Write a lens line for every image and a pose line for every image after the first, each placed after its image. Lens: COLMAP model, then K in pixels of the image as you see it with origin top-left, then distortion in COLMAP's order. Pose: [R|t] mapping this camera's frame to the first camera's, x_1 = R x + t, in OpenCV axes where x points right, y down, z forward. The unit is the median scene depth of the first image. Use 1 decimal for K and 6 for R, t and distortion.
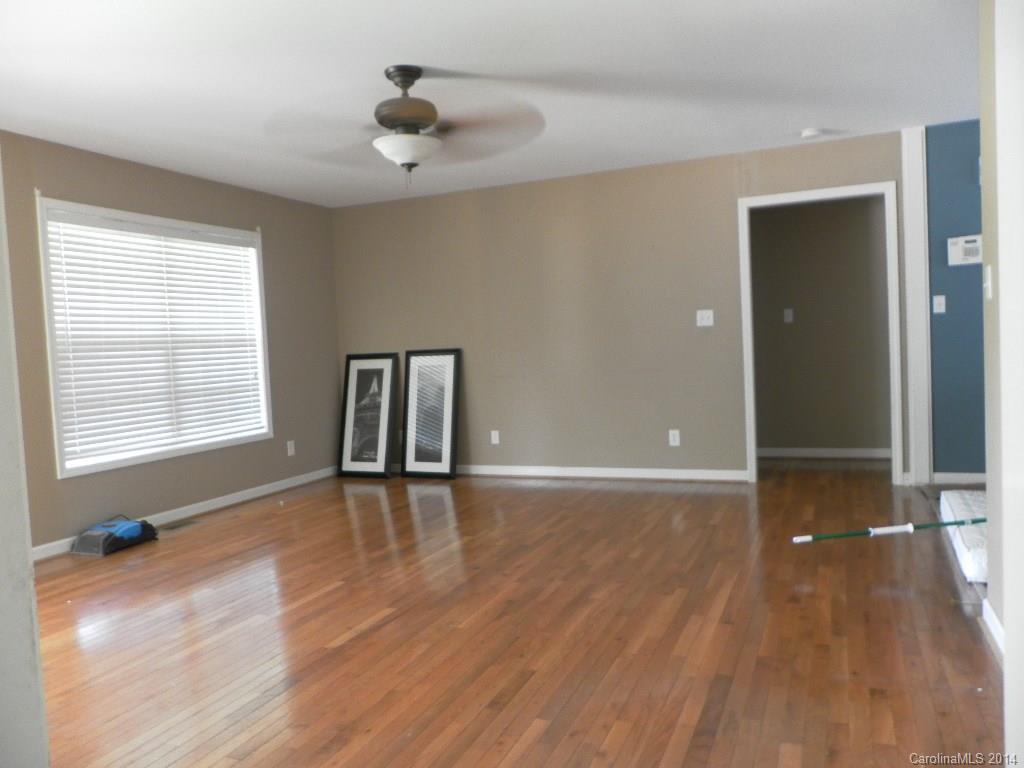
lens RADIAL K [[780.8, 0, 512.0], [0, 780.8, 384.0], [0, 0, 1]] dist [-0.039786, 0.001088]
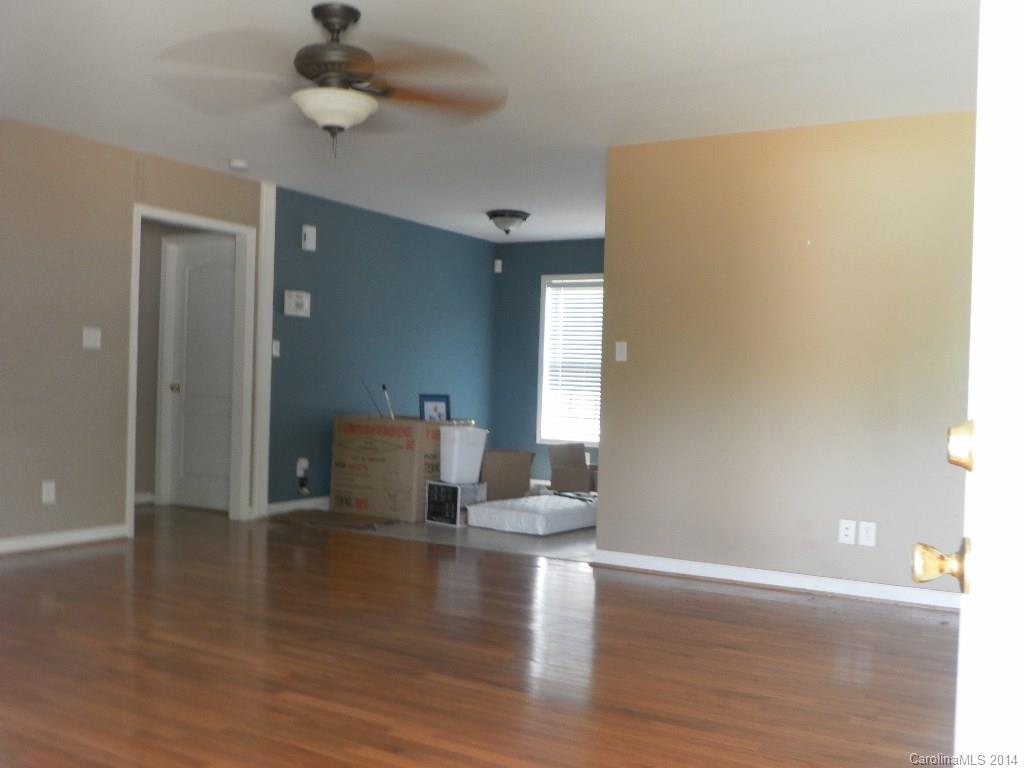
lens RADIAL K [[968.6, 0, 512.0], [0, 968.6, 384.0], [0, 0, 1]] dist [0.005986, 0.002443]
pose [[0.119850, 0.048414, 0.991611, -0.753622], [0.012589, 0.998656, -0.050279, 0.019764], [-0.992712, 0.018510, 0.119079, 0.493686]]
